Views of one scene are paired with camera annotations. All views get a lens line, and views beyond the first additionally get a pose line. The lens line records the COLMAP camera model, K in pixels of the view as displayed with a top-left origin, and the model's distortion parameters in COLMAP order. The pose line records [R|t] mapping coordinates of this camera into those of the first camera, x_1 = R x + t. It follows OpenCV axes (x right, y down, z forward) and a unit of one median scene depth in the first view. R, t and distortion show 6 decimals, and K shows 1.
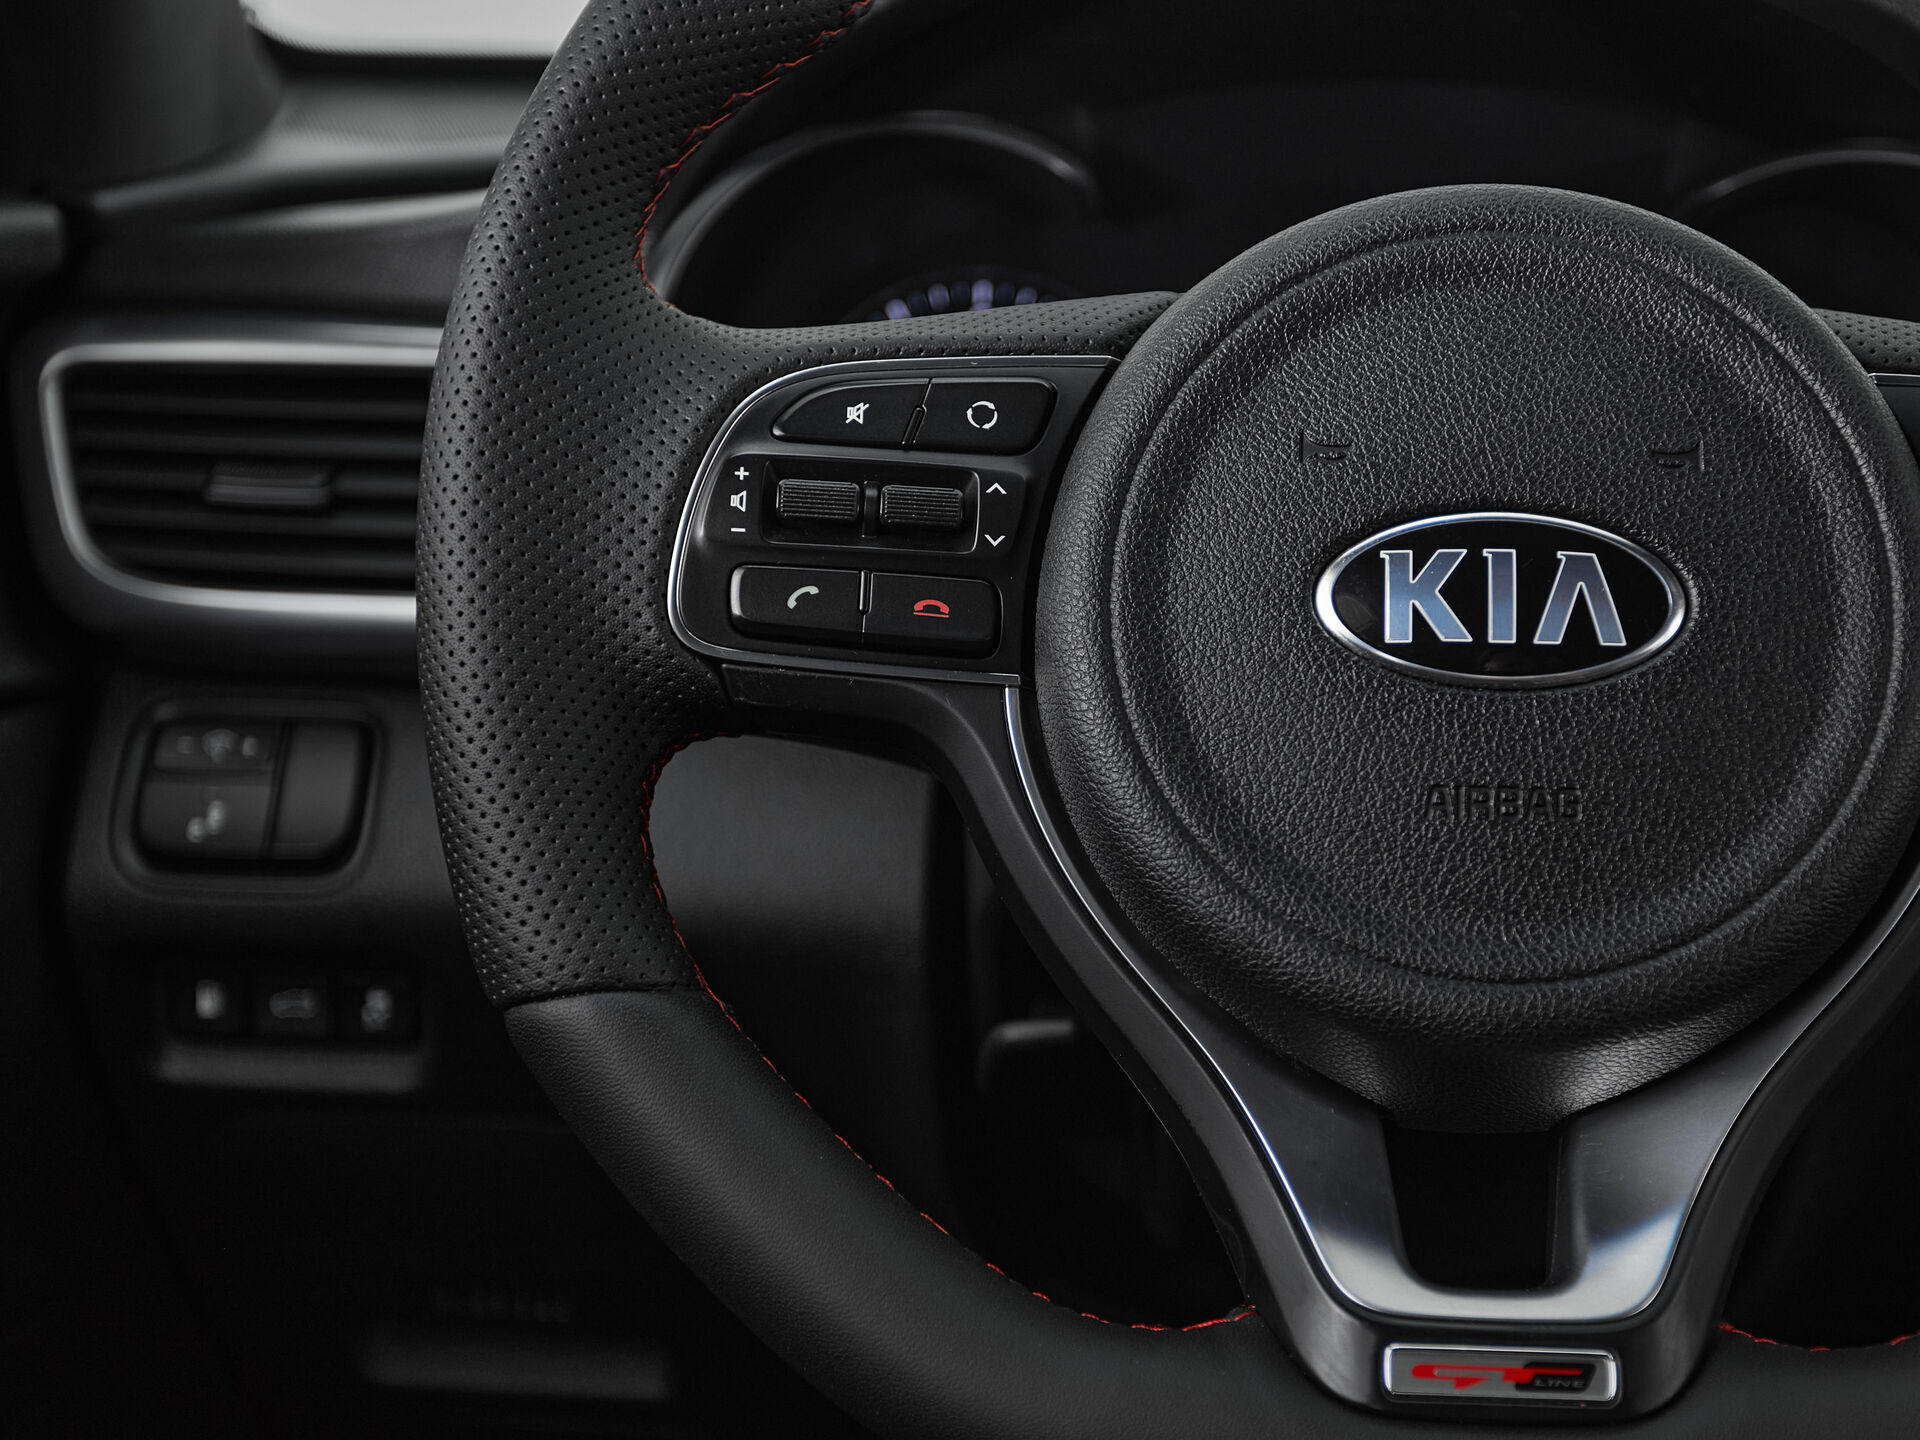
lens RADIAL K [[2785.1, 0, 1082.8], [0, 2785.1, 844.5], [0, 0, 1]] dist [0.015797, -0.006998]
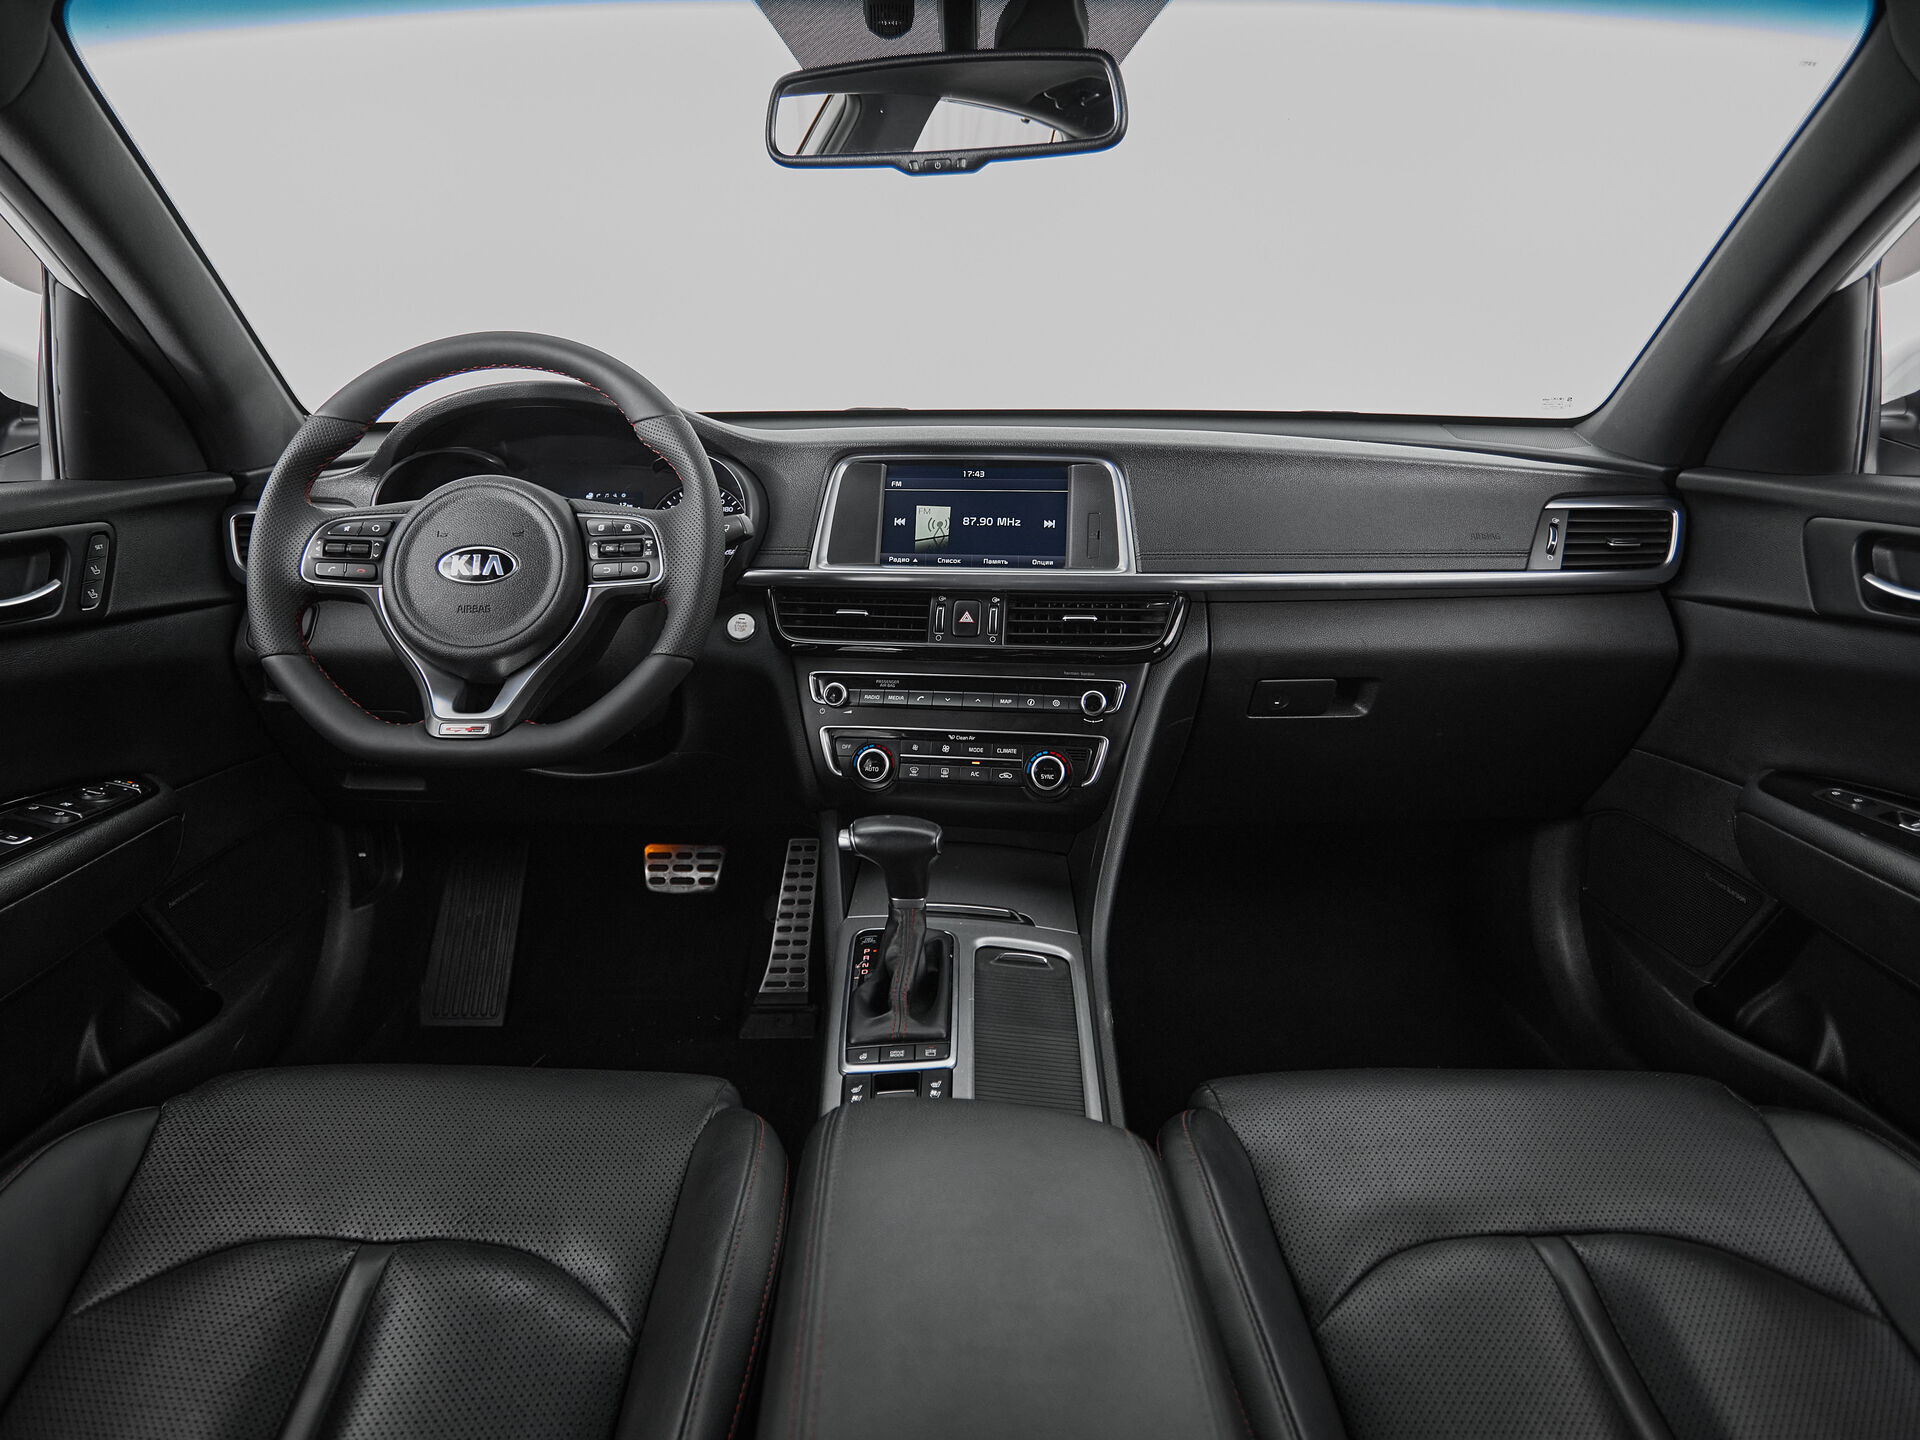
lens RADIAL K [[1131.8, 0, 920.4], [0, 1131.8, 639.0], [0, 0, 1]] dist [0.000280, -0.001319]
pose [[0.999512, -0.027696, 0.014452, 0.851173], [0.028134, 0.999122, -0.031042, 0.112732], [-0.013579, 0.031434, 0.999414, -0.882918]]
